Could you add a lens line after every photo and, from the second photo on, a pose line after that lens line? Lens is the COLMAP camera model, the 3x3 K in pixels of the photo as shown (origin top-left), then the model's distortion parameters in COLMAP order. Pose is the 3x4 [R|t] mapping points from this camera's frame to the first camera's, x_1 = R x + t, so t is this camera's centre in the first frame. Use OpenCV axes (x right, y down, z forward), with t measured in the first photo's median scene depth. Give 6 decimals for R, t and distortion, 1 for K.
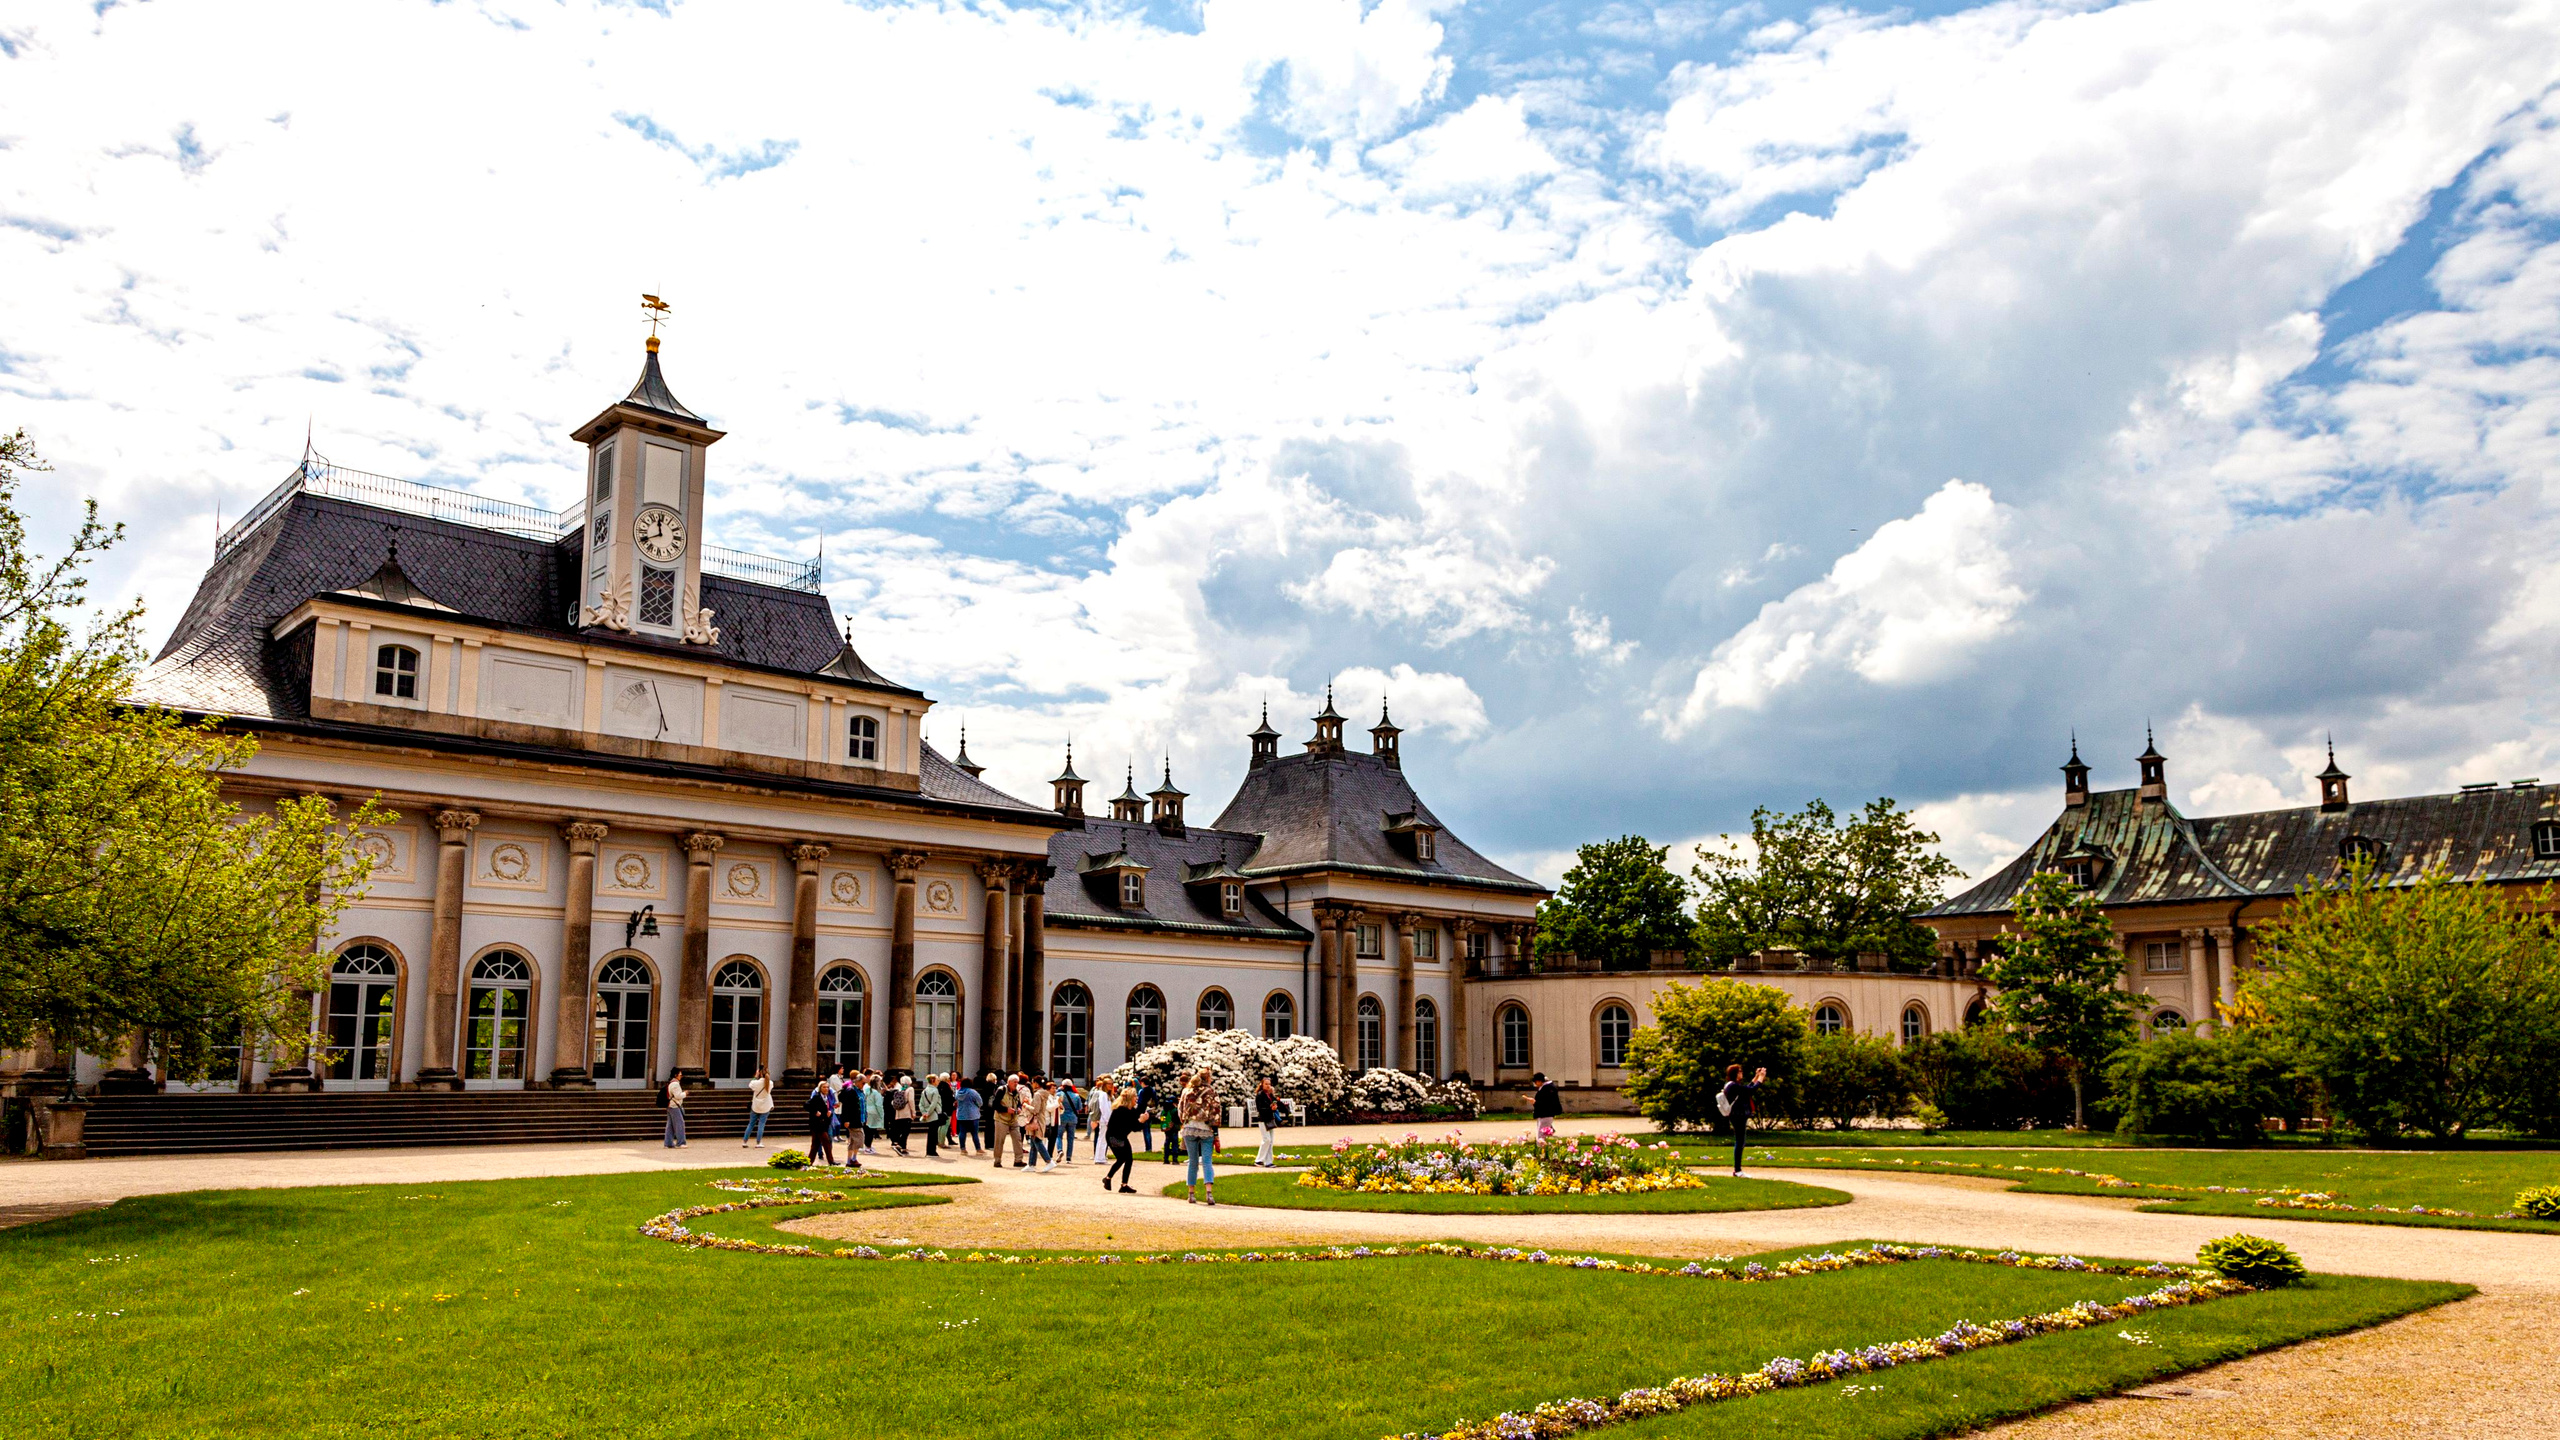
lens RADIAL K [[1781.7, 0, 1312.6], [0, 1781.7, 722.8], [0, 0, 1]] dist [-0.012801, -0.000749]
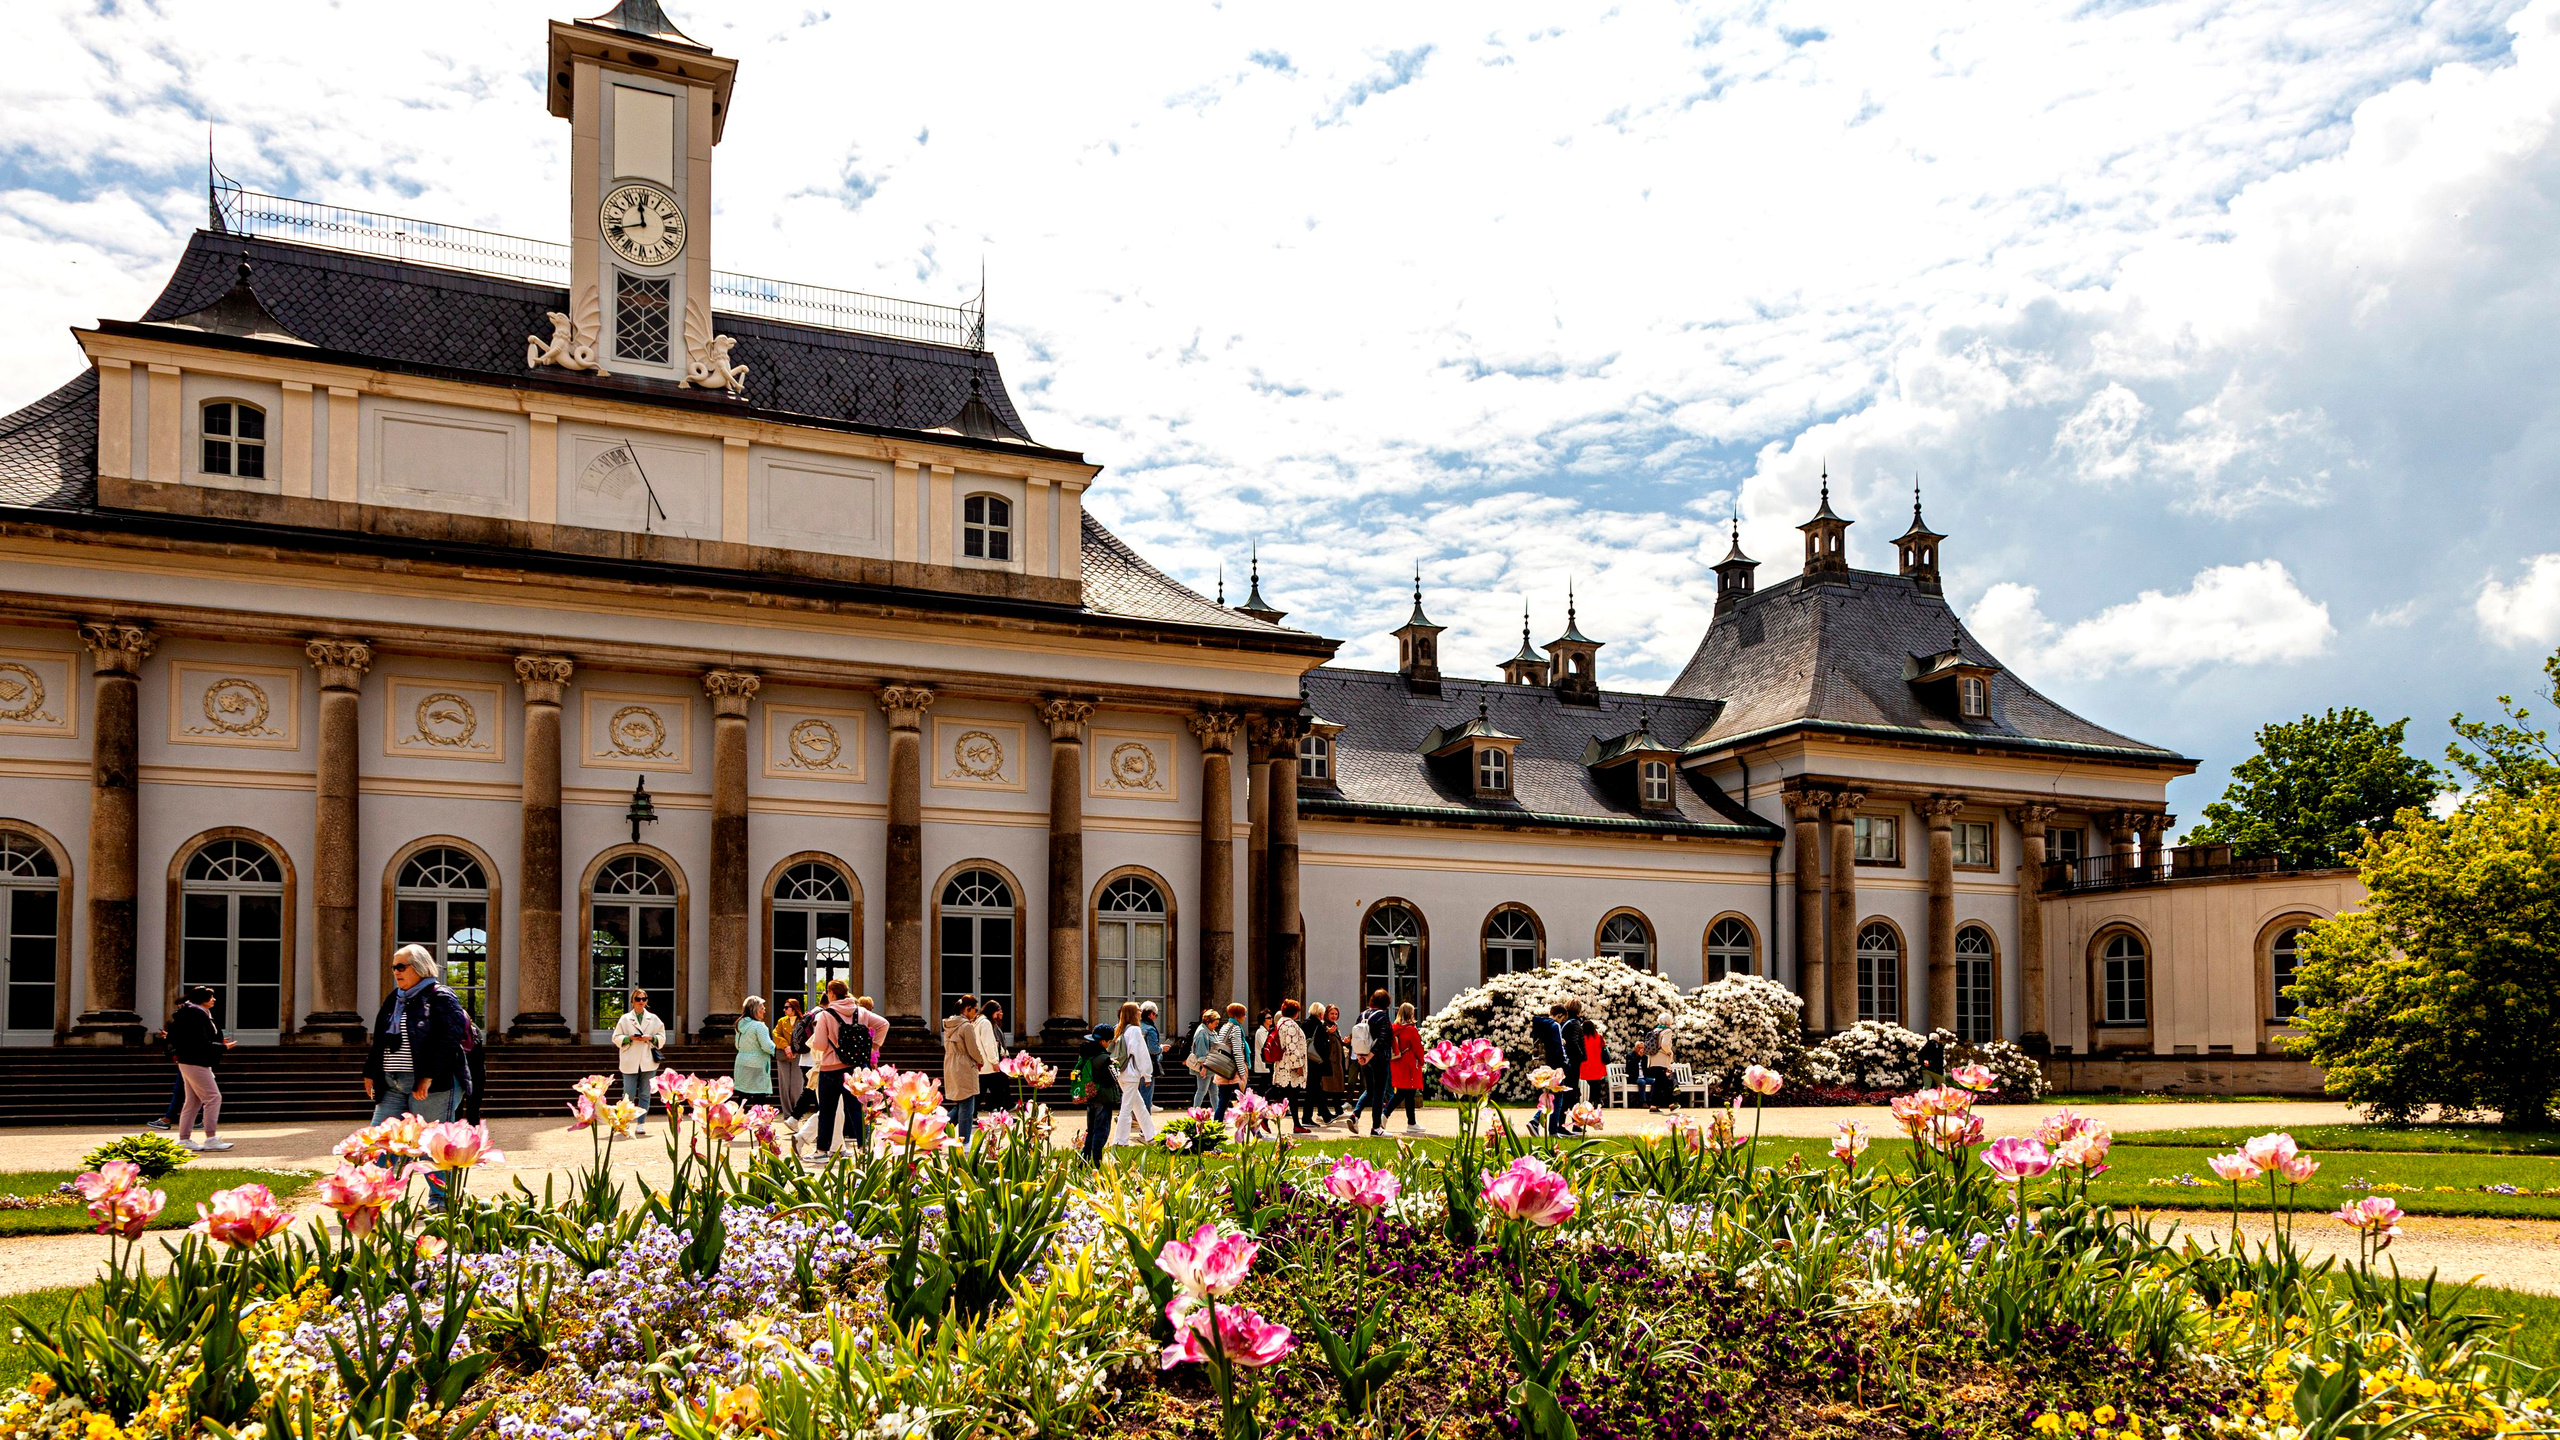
lens RADIAL K [[1787.7, 0, 1278.0], [0, 1787.7, 972.9], [0, 0, 1]] dist [0.001667, 0.022600]
pose [[0.933284, -0.018448, -0.358666, 0.072111], [0.069586, 0.989043, 0.130200, 0.081094], [0.352334, -0.146472, 0.924341, 0.346359]]
